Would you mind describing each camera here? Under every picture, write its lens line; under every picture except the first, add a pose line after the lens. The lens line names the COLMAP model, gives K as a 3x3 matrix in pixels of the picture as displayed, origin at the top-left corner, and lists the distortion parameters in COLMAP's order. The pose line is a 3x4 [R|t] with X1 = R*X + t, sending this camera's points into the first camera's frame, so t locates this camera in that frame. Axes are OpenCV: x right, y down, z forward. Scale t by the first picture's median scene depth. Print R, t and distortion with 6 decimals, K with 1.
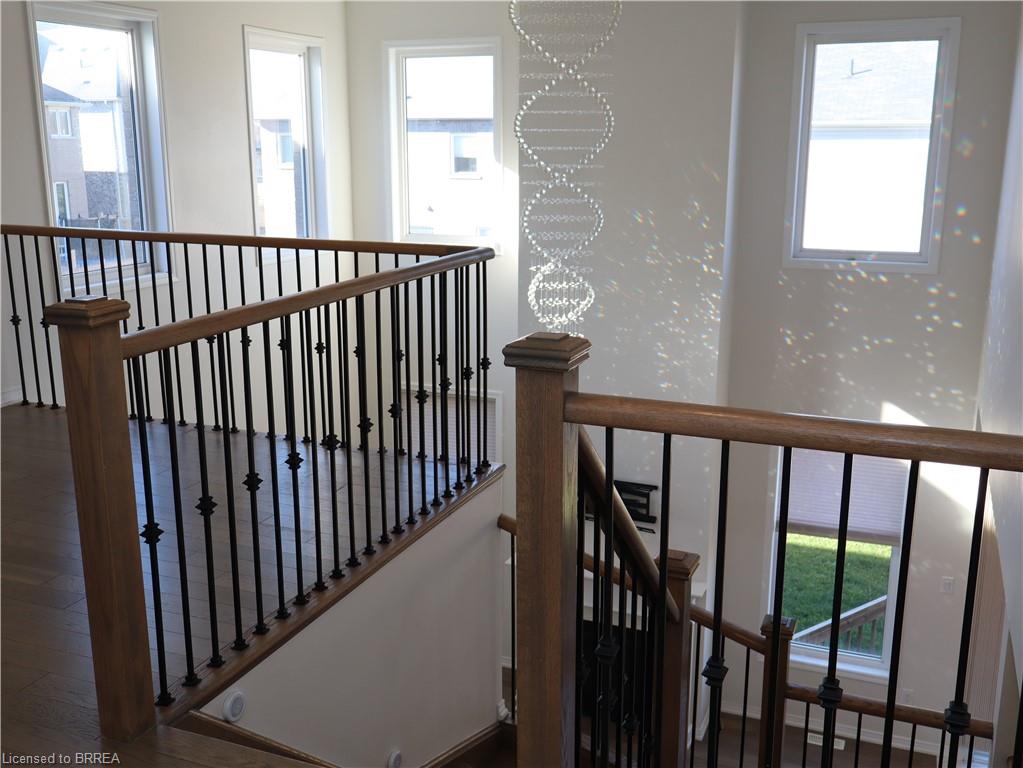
lens RADIAL K [[1014.0, 0, 504.8], [0, 1014.0, 378.7], [0, 0, 1]] dist [-0.009273, 0.000000]
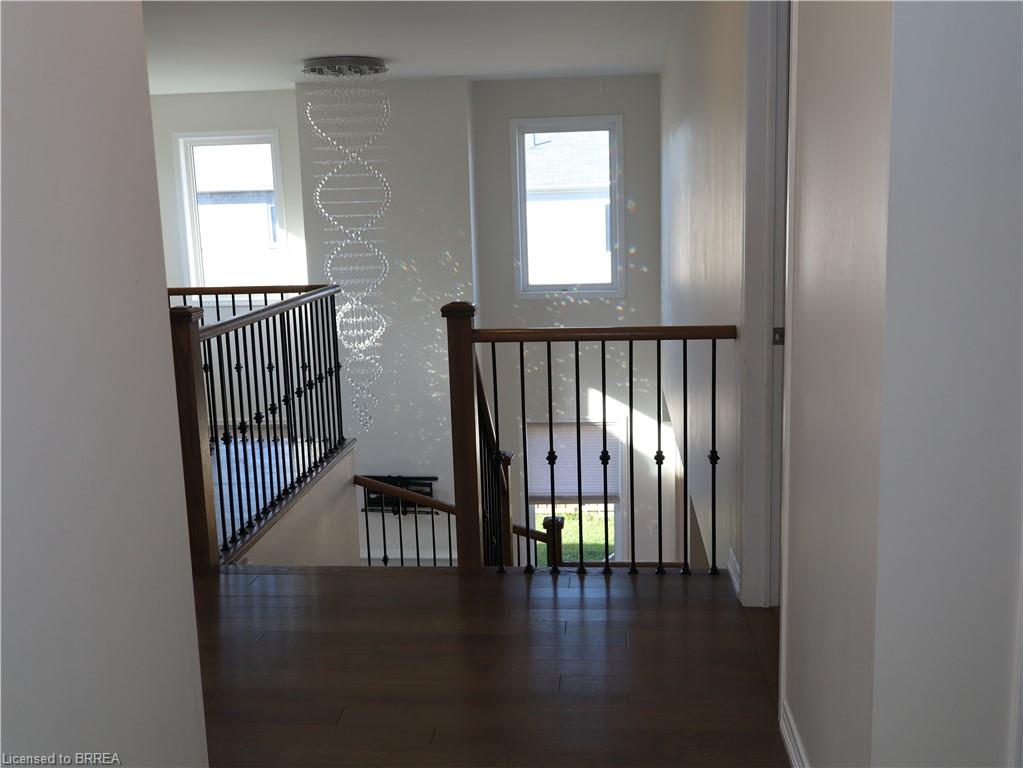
lens RADIAL K [[1014.0, 0, 514.3], [0, 1014.0, 386.7], [0, 0, 1]] dist [-0.009273, 0.000000]
pose [[0.952972, -0.085639, 0.290707, -0.139128], [0.101641, 0.994002, -0.040371, 0.066511], [-0.285506, 0.068020, 0.955960, -0.295683]]
